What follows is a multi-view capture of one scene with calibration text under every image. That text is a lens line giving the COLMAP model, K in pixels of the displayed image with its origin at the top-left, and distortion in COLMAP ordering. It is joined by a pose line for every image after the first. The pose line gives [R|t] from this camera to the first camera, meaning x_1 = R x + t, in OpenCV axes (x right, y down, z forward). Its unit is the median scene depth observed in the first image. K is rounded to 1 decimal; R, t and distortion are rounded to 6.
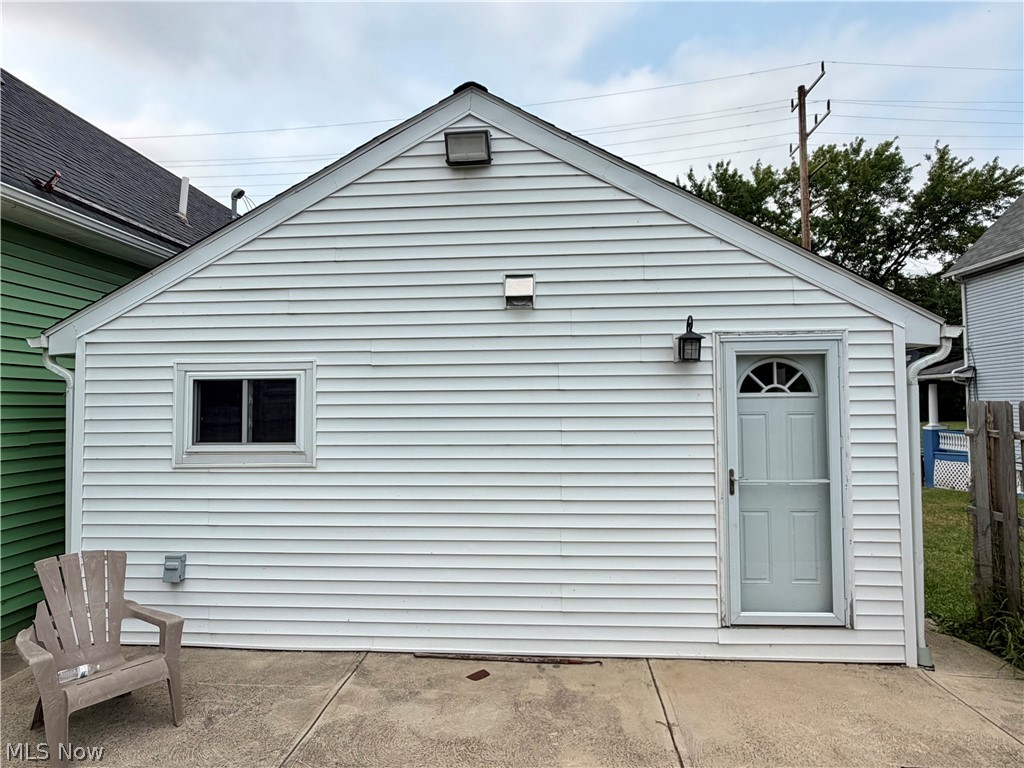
lens RADIAL K [[597.8, 0, 513.6], [0, 597.8, 382.8], [0, 0, 1]] dist [-0.005860, -0.000705]
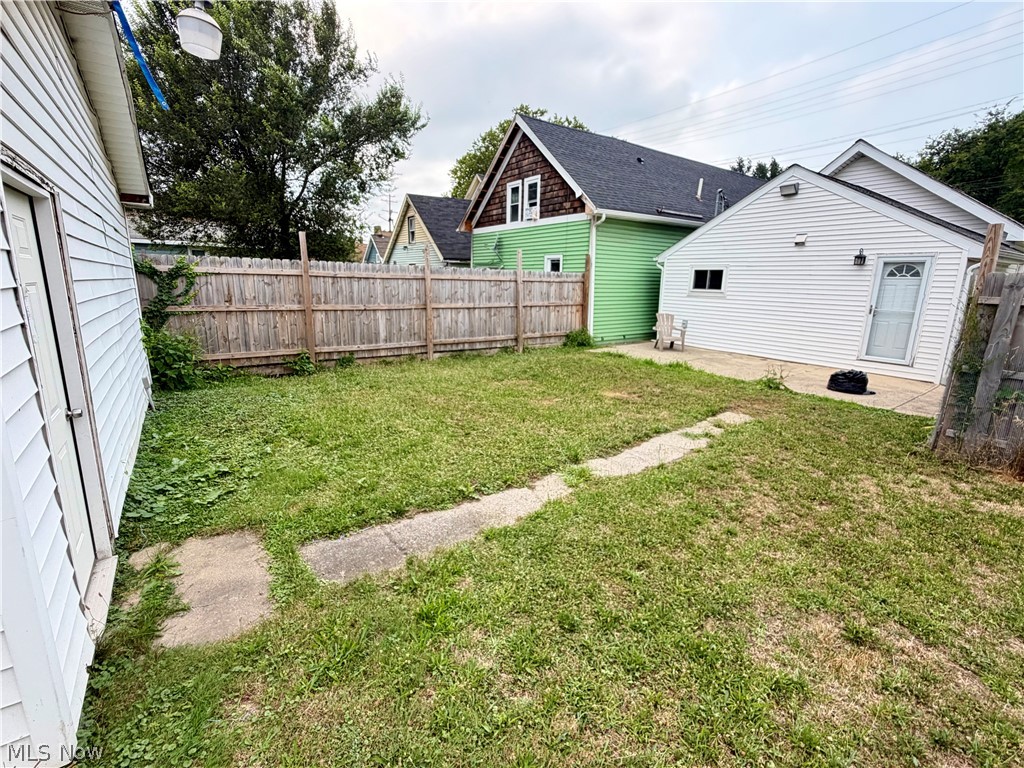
lens RADIAL K [[454.4, 0, 515.9], [0, 454.4, 380.8], [0, 0, 1]] dist [-0.001219, -0.000043]
pose [[0.642571, 0.188494, -0.742679, 0.904083], [0.007221, 0.967736, 0.251862, -0.055579], [0.766192, -0.167202, 0.620479, -1.585217]]
